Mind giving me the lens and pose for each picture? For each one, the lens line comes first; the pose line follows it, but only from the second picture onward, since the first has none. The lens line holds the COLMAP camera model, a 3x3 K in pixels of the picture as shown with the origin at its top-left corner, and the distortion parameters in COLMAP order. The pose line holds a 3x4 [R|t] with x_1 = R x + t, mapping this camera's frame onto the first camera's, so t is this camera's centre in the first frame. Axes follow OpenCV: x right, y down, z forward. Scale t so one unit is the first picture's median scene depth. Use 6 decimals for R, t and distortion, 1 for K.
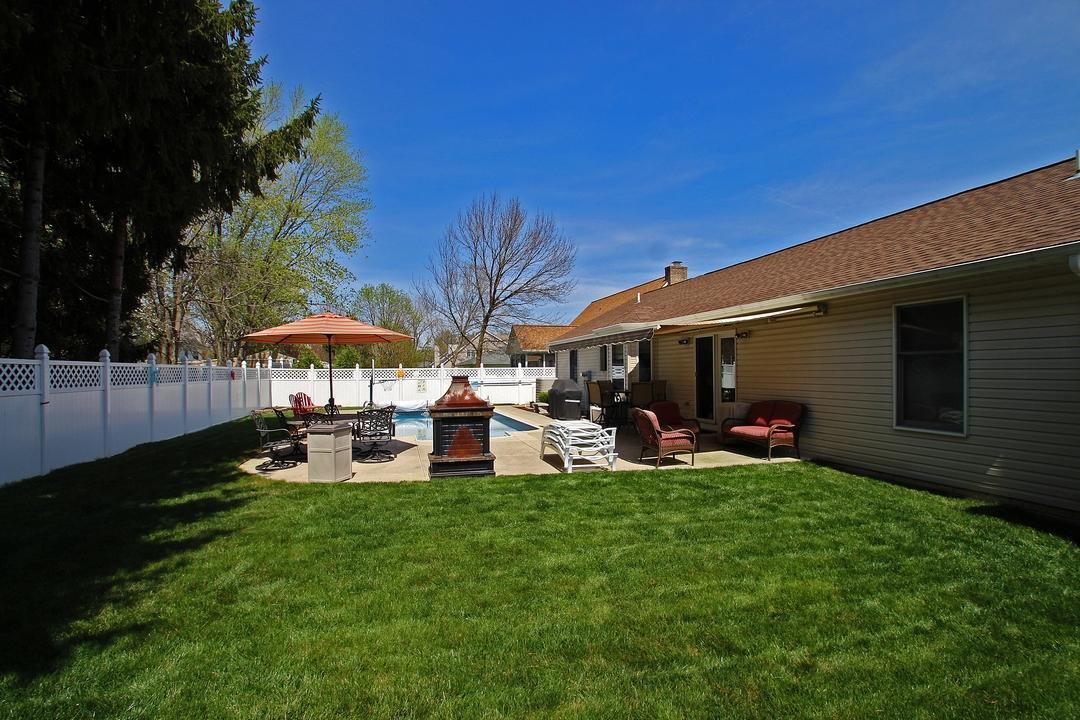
lens RADIAL K [[499.7, 0, 542.6], [0, 499.7, 370.6], [0, 0, 1]] dist [0.008993, -0.014135]
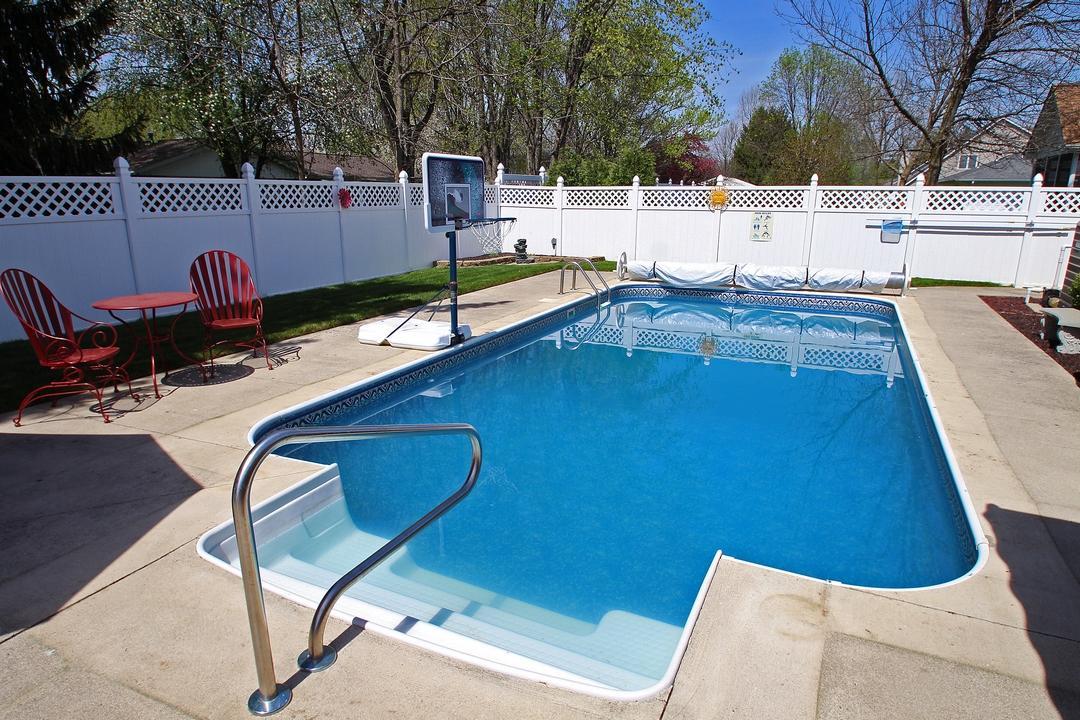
lens RADIAL K [[639.0, 0, 540.0], [0, 639.0, 360.0], [0, 0, 1]] dist [-0.018908, -0.001738]
pose [[0.739998, 0.179844, -0.648120, 0.011372], [-0.007171, 0.965645, 0.259765, -0.001446], [0.672571, -0.187578, 0.715865, 0.710825]]
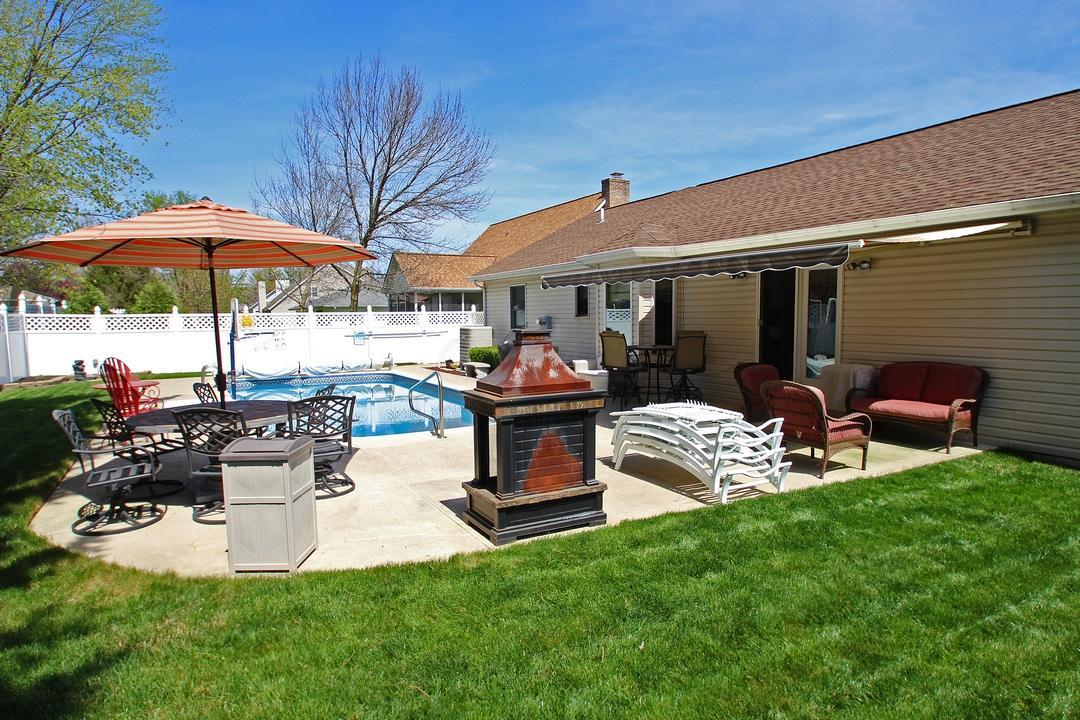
lens RADIAL K [[614.8, 0, 541.0], [0, 614.8, 368.3], [0, 0, 1]] dist [-0.015010, -0.000723]
pose [[0.972830, -0.020684, 0.230593, -0.152394], [0.000659, 0.996245, 0.086579, -0.002625], [-0.231518, -0.084075, 0.969191, 0.200205]]
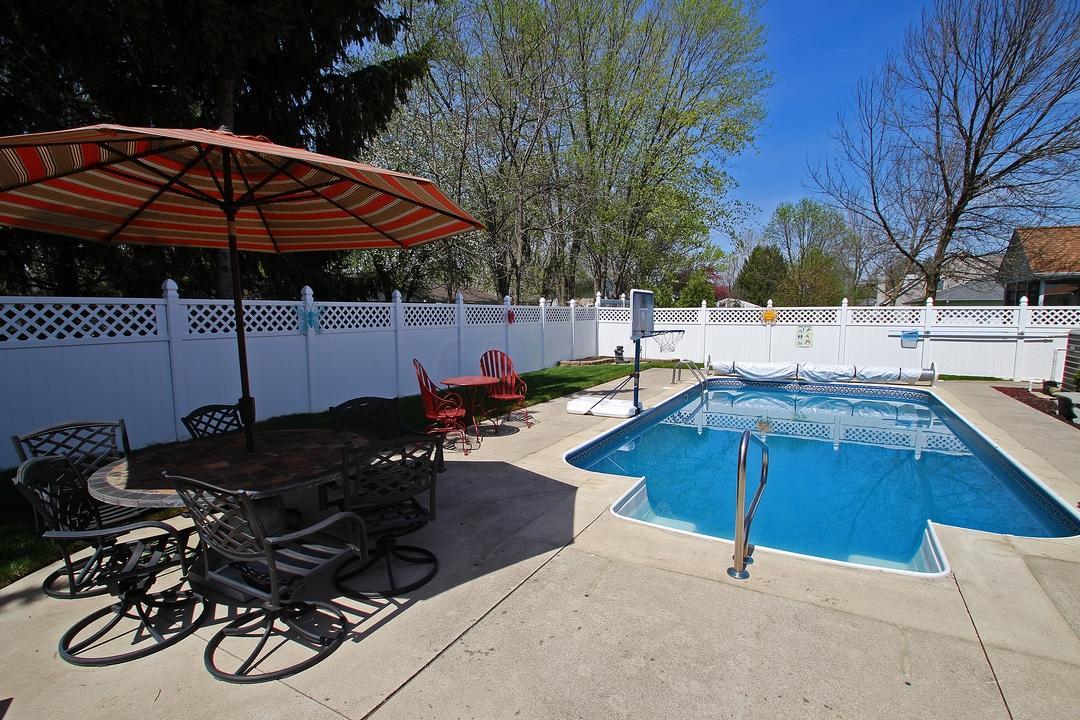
lens RADIAL K [[517.6, 0, 541.3], [0, 517.6, 369.4], [0, 0, 1]] dist [0.002323, -0.011858]
pose [[0.697020, 0.086000, -0.711876, -0.020528], [-0.003211, 0.993146, 0.116837, -0.002950], [0.717045, -0.079152, 0.692519, 0.550834]]
